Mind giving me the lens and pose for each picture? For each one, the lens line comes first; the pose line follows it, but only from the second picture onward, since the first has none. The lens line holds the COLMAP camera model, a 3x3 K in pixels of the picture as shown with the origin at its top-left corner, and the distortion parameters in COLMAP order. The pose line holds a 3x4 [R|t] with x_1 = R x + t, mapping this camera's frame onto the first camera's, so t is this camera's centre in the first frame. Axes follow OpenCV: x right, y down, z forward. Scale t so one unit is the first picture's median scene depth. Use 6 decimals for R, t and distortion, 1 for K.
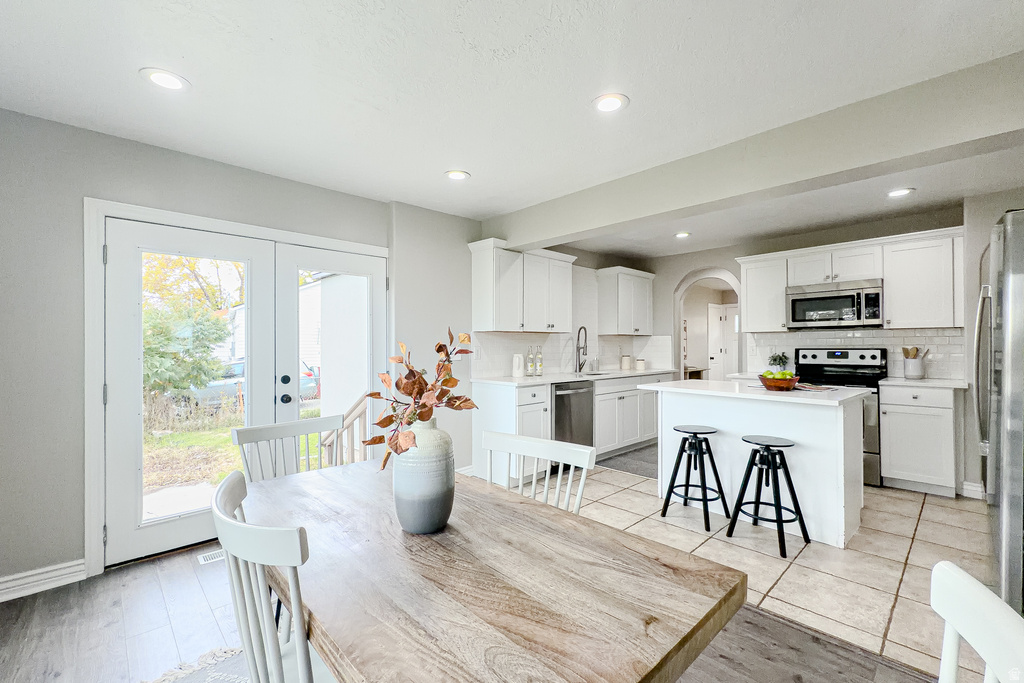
lens RADIAL K [[428.6, 0, 513.1], [0, 428.6, 344.3], [0, 0, 1]] dist [-0.000371, 0.000076]
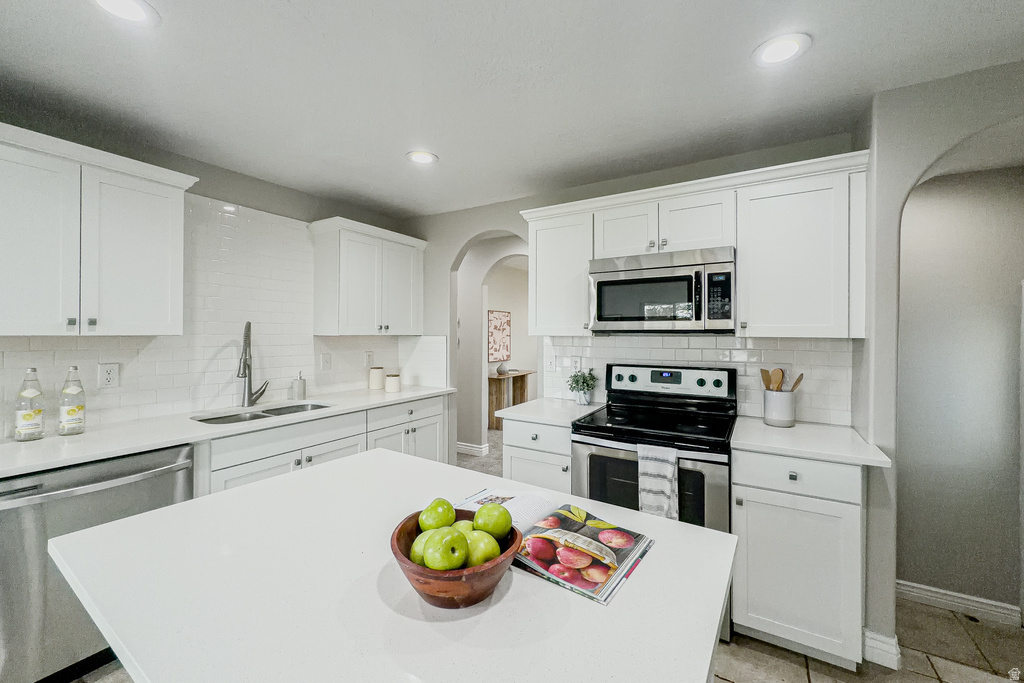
lens RADIAL K [[413.8, 0, 500.3], [0, 413.8, 337.4], [0, 0, 1]] dist [-0.000299, 0.000081]
pose [[0.969074, 0.006117, 0.246695, 0.404005], [-0.009233, 0.999892, 0.011476, -0.036974], [-0.246598, -0.013399, 0.969025, 0.514734]]
